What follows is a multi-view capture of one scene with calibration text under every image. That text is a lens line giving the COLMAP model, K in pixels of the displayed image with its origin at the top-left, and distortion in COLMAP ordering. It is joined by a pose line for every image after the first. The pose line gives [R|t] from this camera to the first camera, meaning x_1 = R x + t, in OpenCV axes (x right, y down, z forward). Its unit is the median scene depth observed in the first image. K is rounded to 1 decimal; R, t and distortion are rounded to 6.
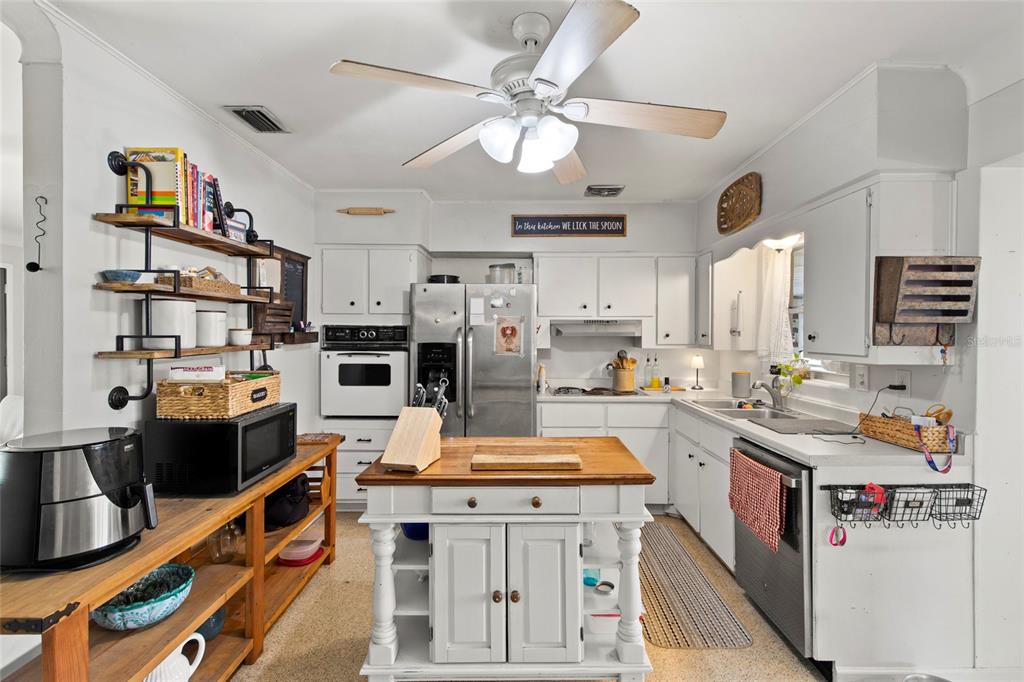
lens RADIAL K [[467.8, 0, 516.8], [0, 467.8, 339.0], [0, 0, 1]] dist [0.006237, -0.000065]
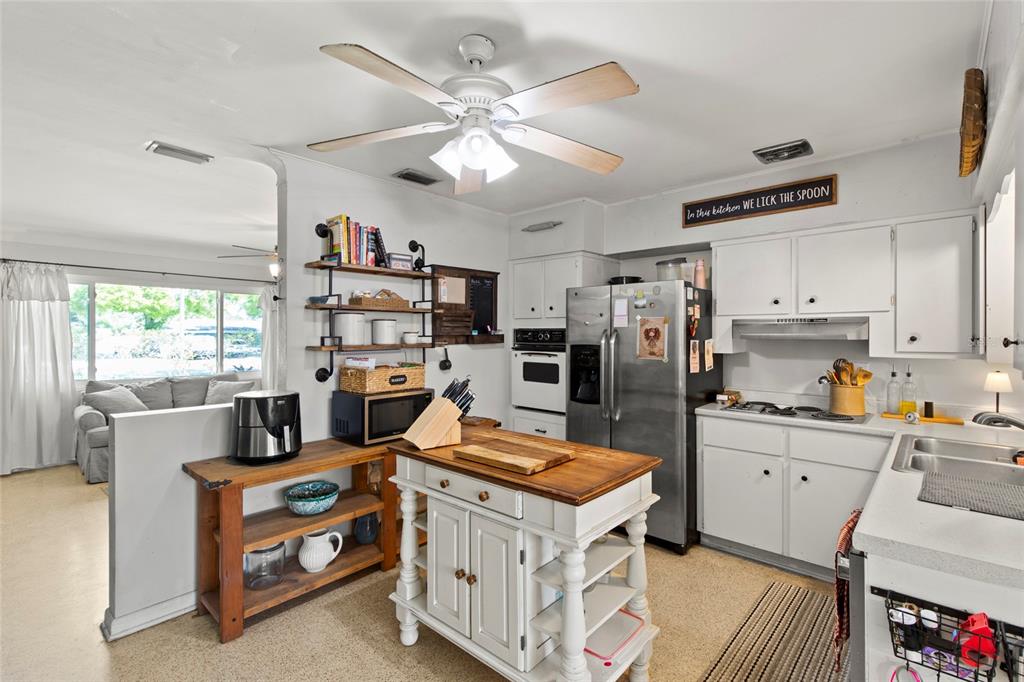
lens RADIAL K [[467.8, 0, 516.5], [0, 467.8, 338.7], [0, 0, 1]] dist [0.006237, -0.000065]
pose [[0.742640, 0.004447, -0.669676, 0.403323], [-0.009236, 0.999951, -0.003602, -0.000179], [0.669627, 0.008860, 0.742644, 0.136469]]
